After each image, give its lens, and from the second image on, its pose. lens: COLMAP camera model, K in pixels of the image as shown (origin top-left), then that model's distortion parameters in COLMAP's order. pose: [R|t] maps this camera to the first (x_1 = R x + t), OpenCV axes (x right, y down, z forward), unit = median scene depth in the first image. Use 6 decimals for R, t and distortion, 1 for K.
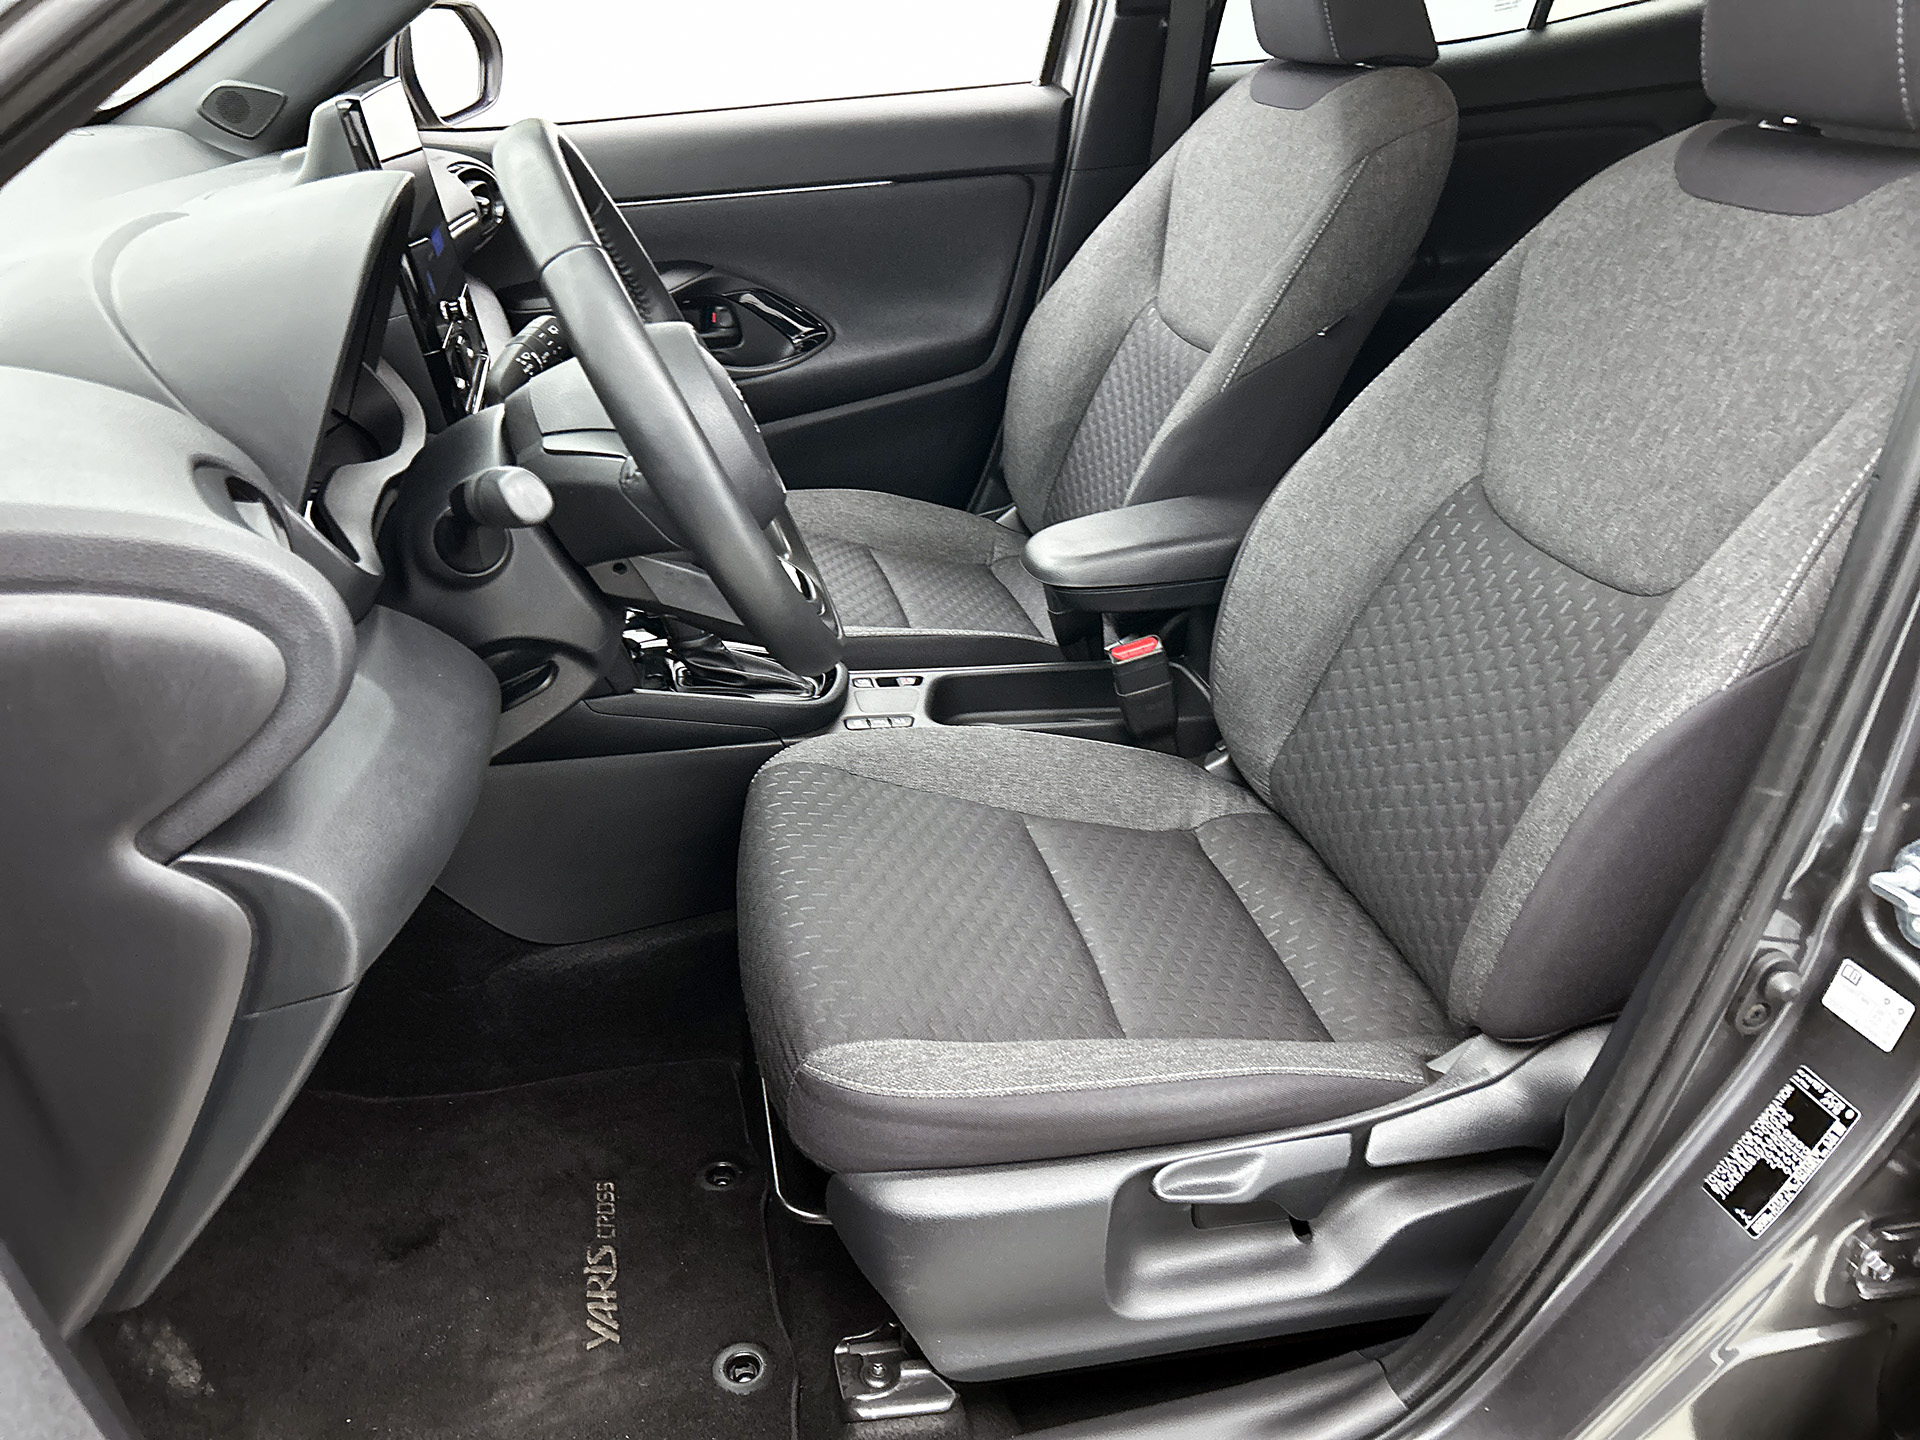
lens RADIAL K [[1459.7, 0, 971.9], [0, 1459.7, 724.7], [0, 0, 1]] dist [0.050127, -0.060777]
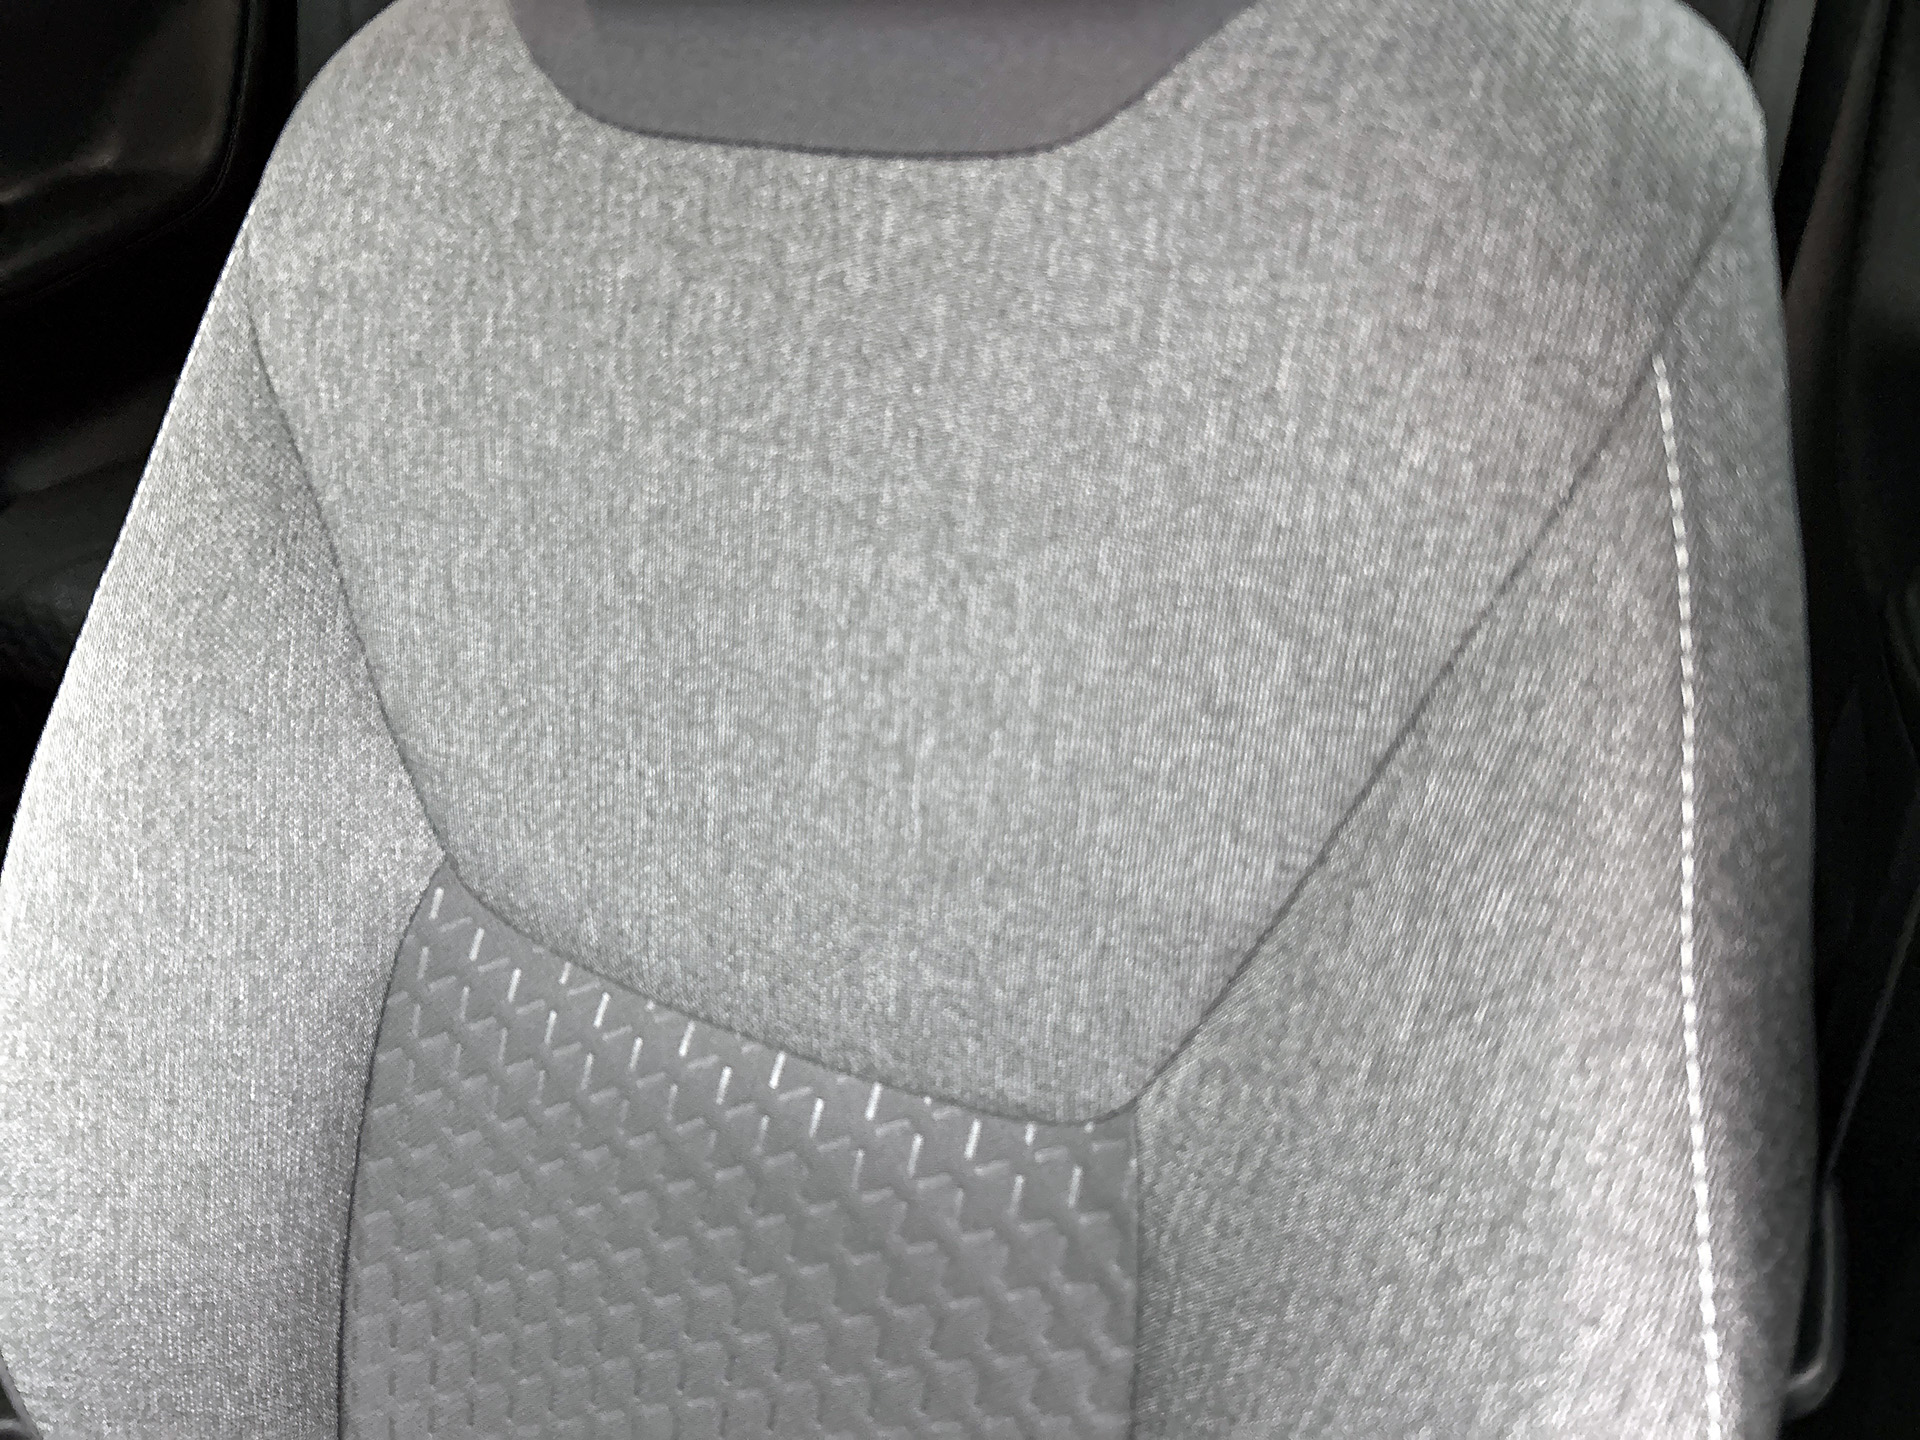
lens RADIAL K [[1459.7, 0, 957.7], [0, 1459.7, 719.6], [0, 0, 1]] dist [0.050127, -0.060777]
pose [[0.644047, -0.499717, 0.579212, 0.249093], [0.408712, 0.864808, 0.291654, -0.306971], [-0.646651, 0.048892, 0.761217, 0.670092]]
